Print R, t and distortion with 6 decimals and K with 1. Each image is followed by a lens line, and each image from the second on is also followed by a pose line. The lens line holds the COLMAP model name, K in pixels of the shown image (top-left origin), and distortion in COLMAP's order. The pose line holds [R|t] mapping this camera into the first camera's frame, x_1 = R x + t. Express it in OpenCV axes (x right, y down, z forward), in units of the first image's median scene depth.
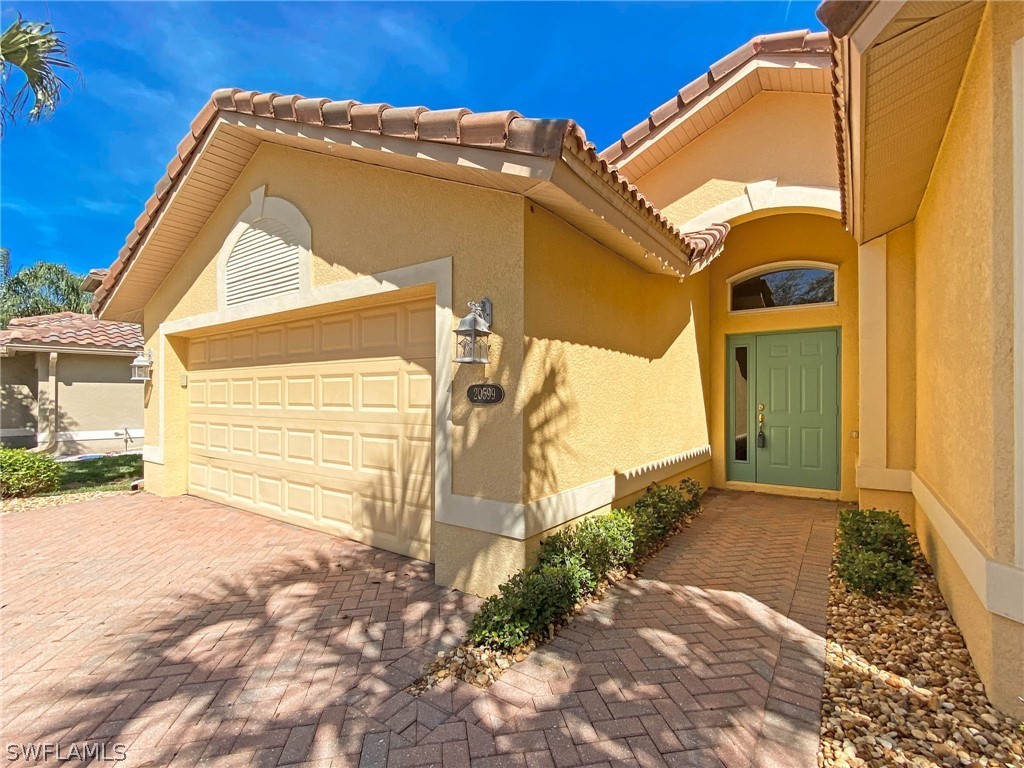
lens RADIAL K [[459.9, 0, 515.8], [0, 459.9, 402.9], [0, 0, 1]] dist [-0.000162, -0.000297]
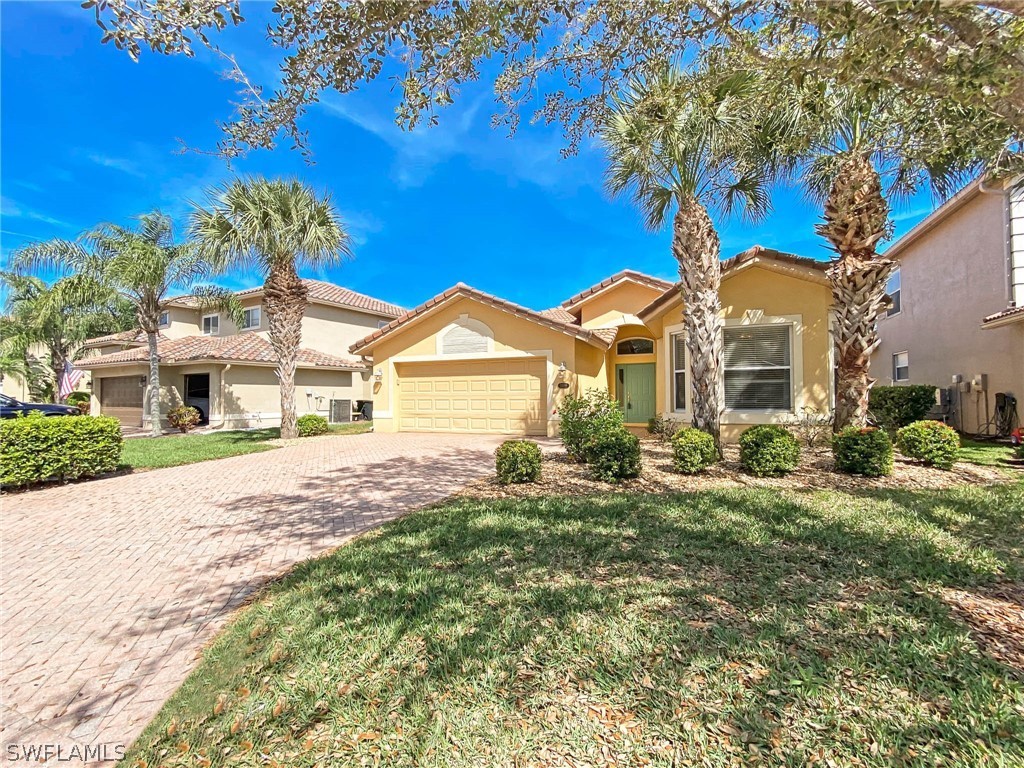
lens RADIAL K [[459.9, 0, 515.8], [0, 459.9, 402.9], [0, 0, 1]] dist [-0.000162, -0.000297]
pose [[0.969115, -0.008325, 0.246468, -0.865697], [0.010175, 0.999929, -0.006234, 0.090123], [-0.246399, 0.008549, 0.969131, -1.622343]]
